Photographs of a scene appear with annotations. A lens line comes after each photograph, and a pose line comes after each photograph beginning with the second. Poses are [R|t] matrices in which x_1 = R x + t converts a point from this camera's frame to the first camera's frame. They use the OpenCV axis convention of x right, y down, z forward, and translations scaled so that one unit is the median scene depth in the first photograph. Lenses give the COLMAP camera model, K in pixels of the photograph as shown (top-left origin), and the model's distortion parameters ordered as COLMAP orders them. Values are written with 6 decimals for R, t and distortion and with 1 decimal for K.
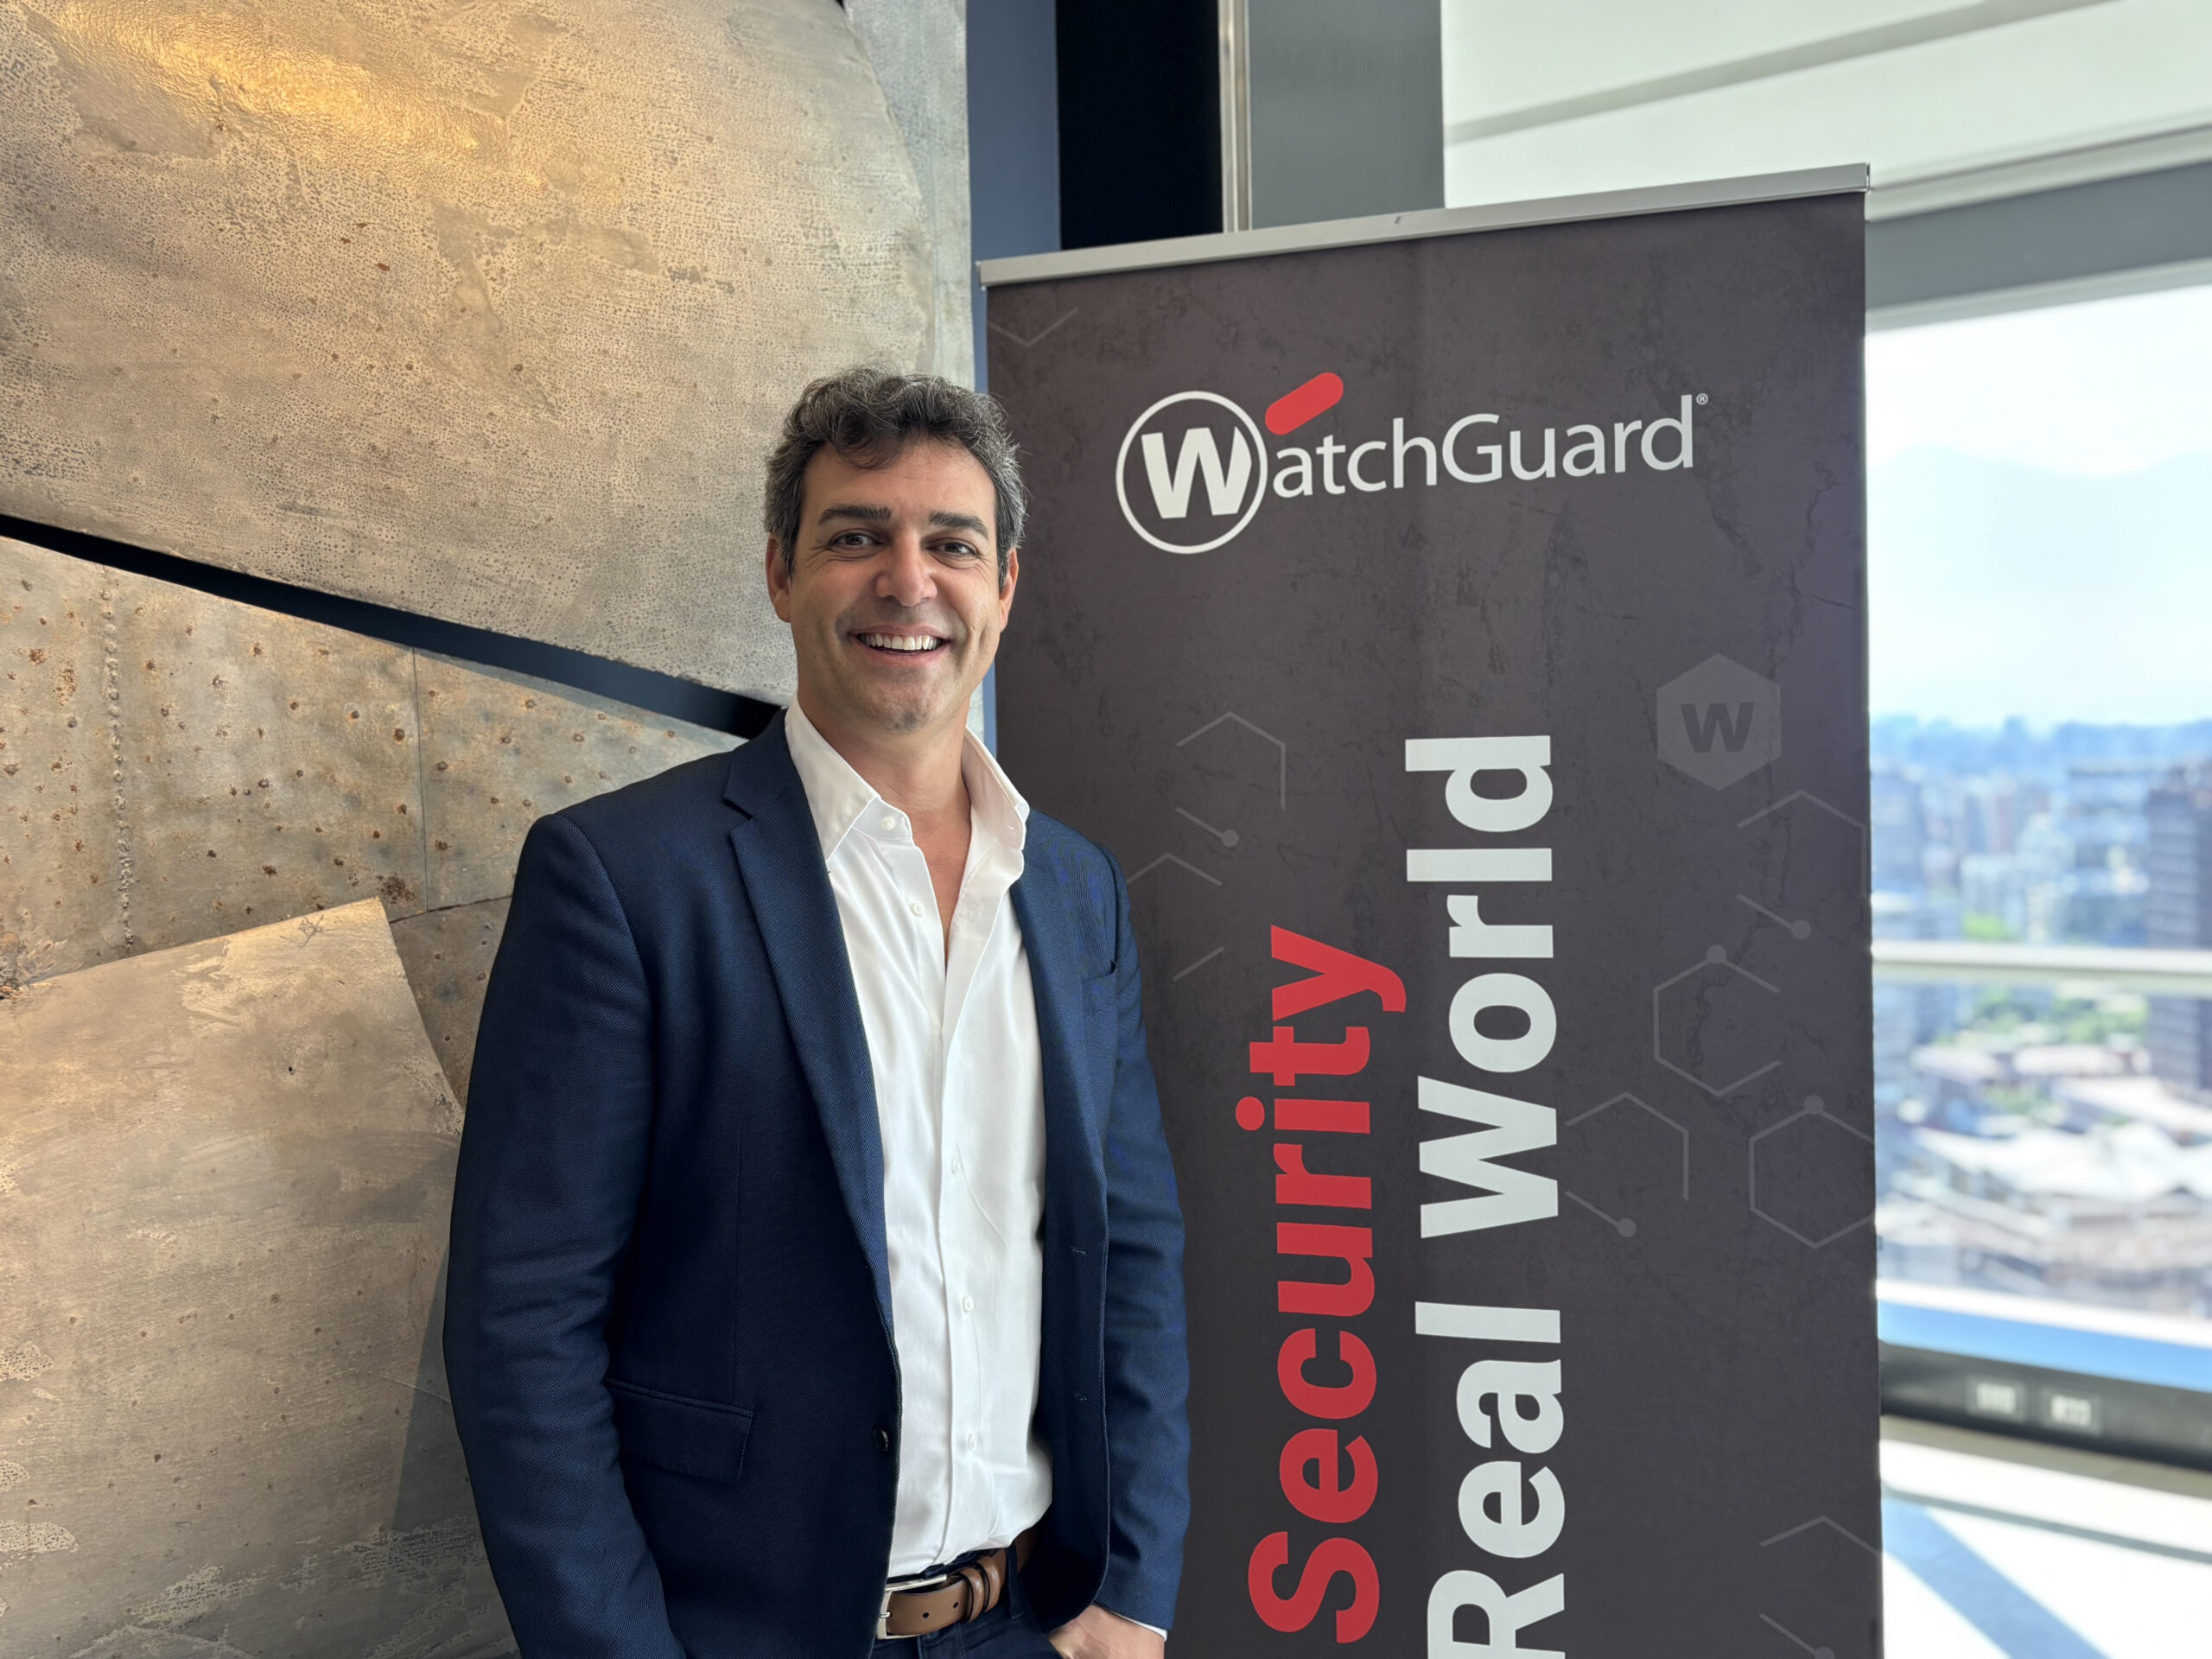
lens RADIAL K [[2022.5, 0, 1106.0], [0, 2022.5, 829.5], [0, 0, 1]] dist [0.099591, -0.079405]
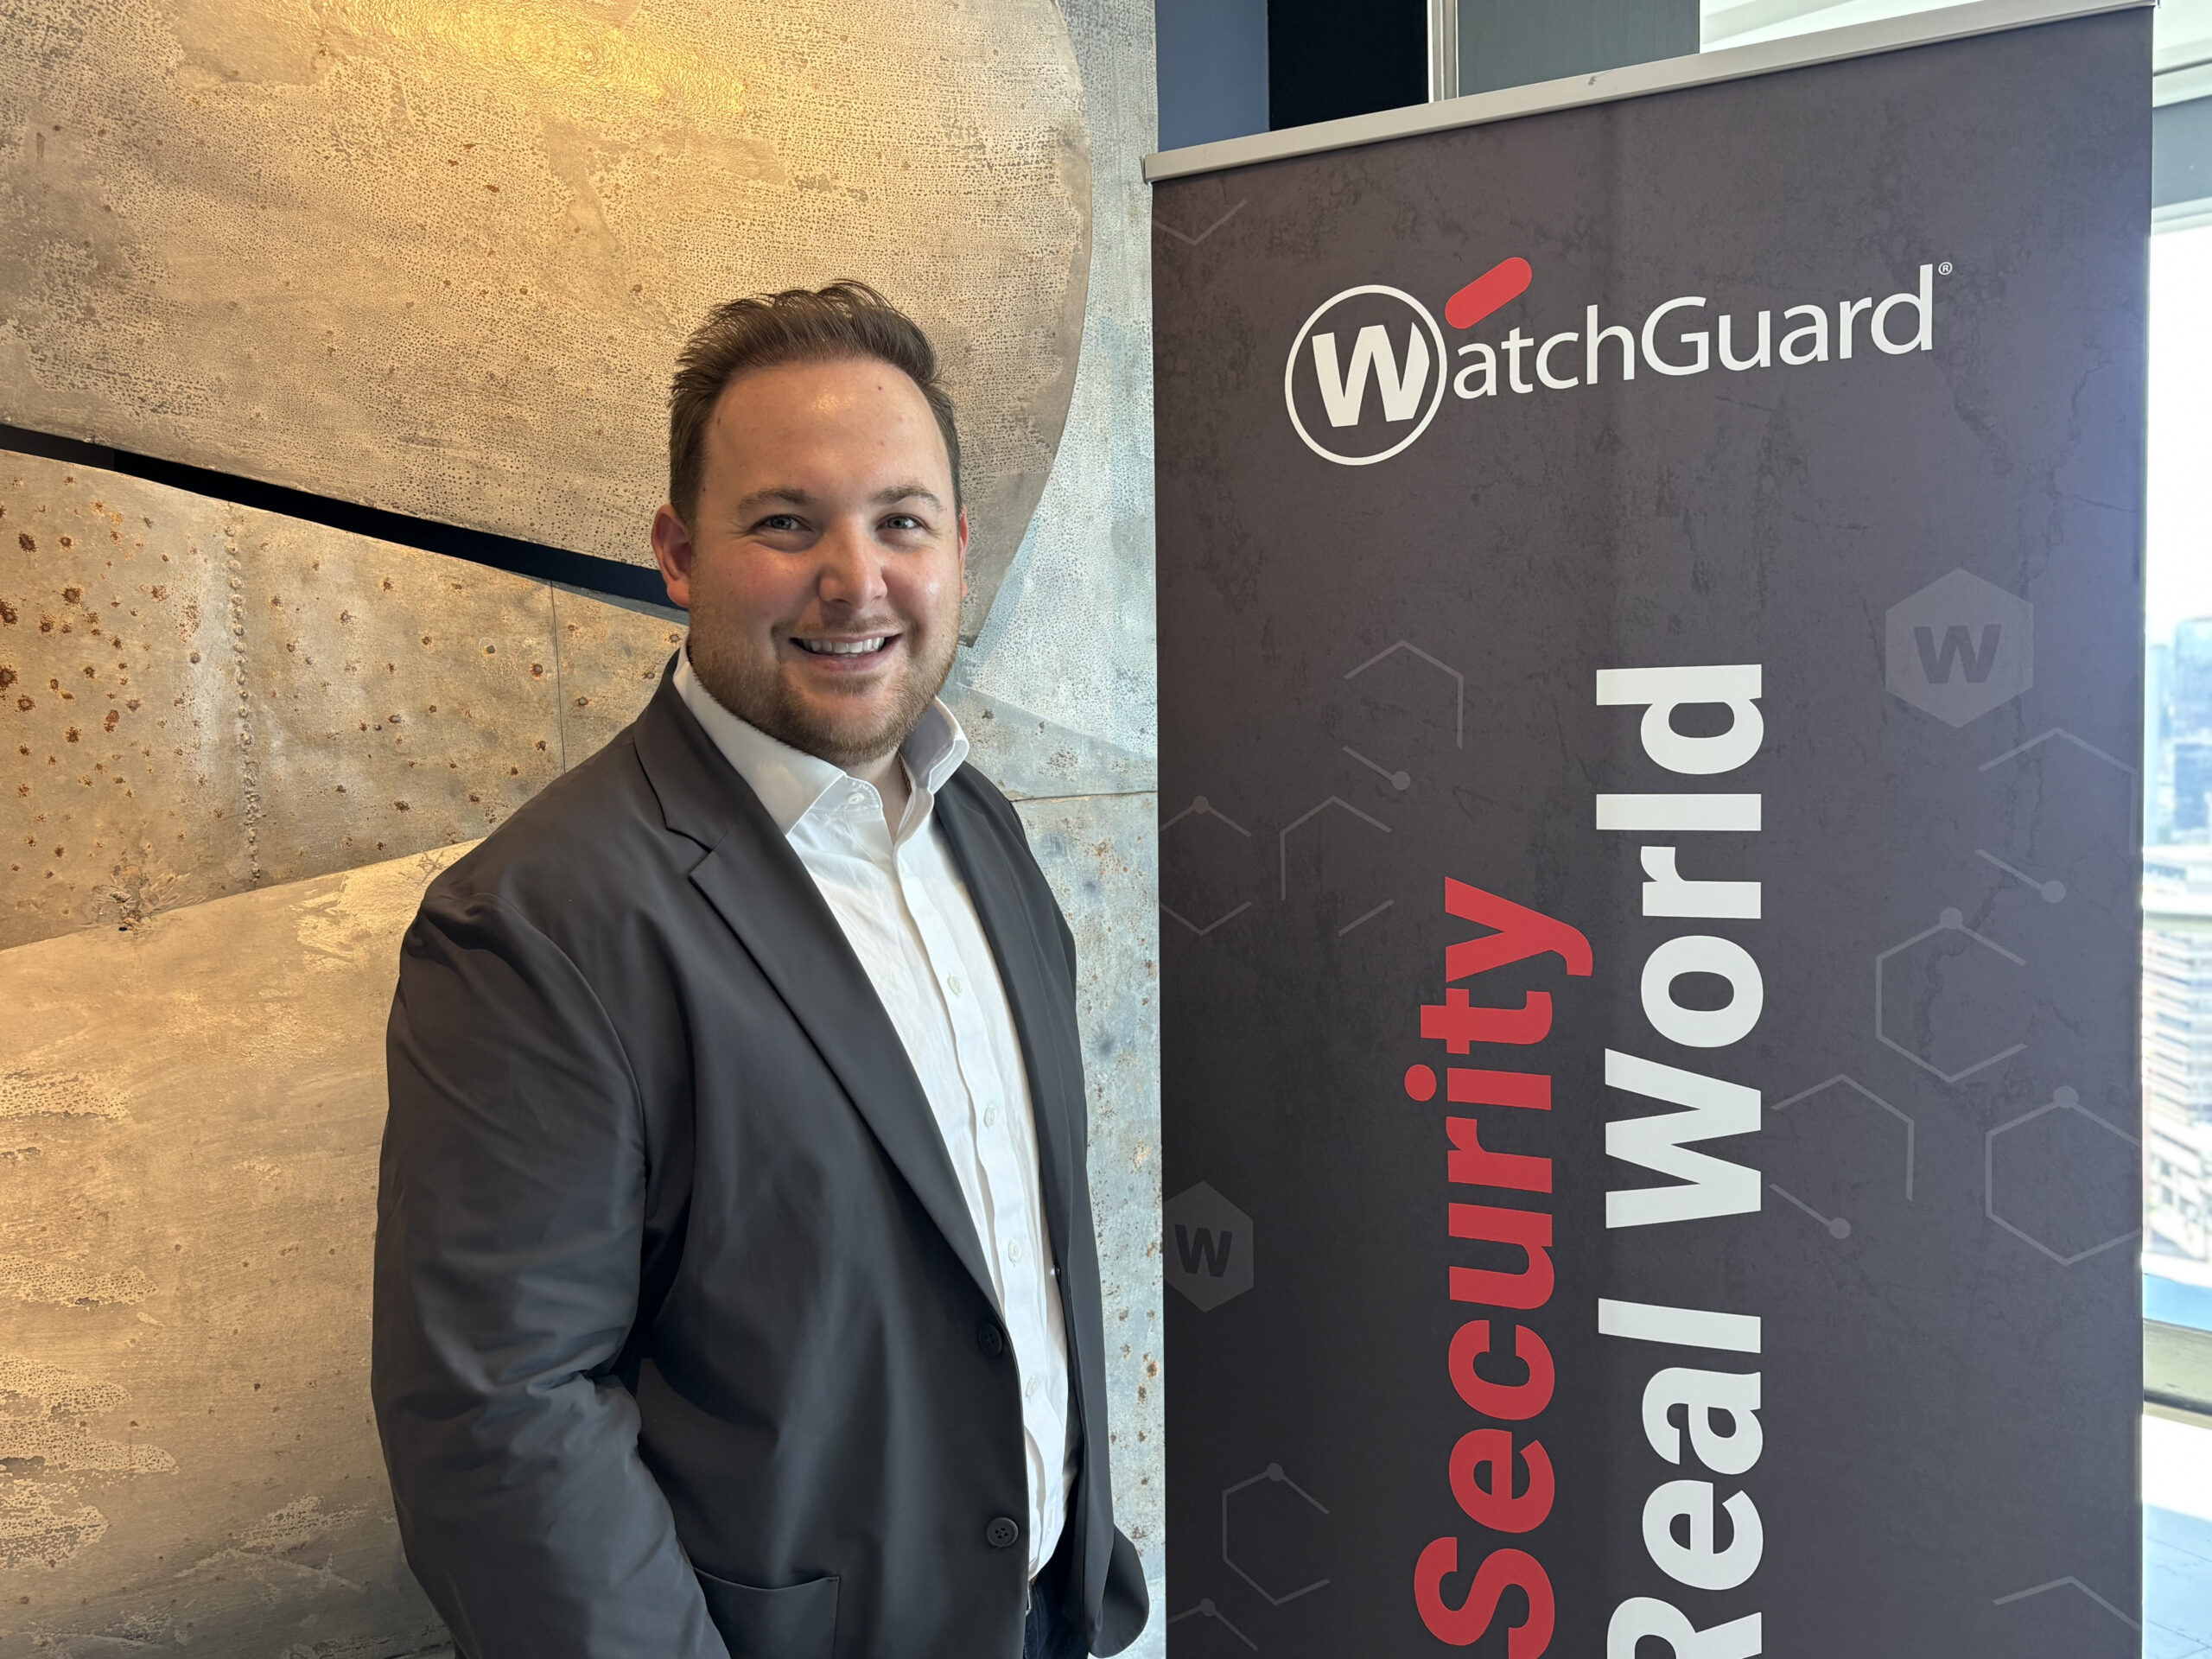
lens RADIAL K [[2045.0, 0, 1106.0], [0, 2045.0, 829.5], [0, 0, 1]] dist [0.051360, -0.008697]
pose [[0.981595, 0.010920, -0.190661, 0.115377], [-0.005107, 0.999508, 0.030957, -0.001447], [0.190906, -0.029414, 0.981168, 0.080007]]
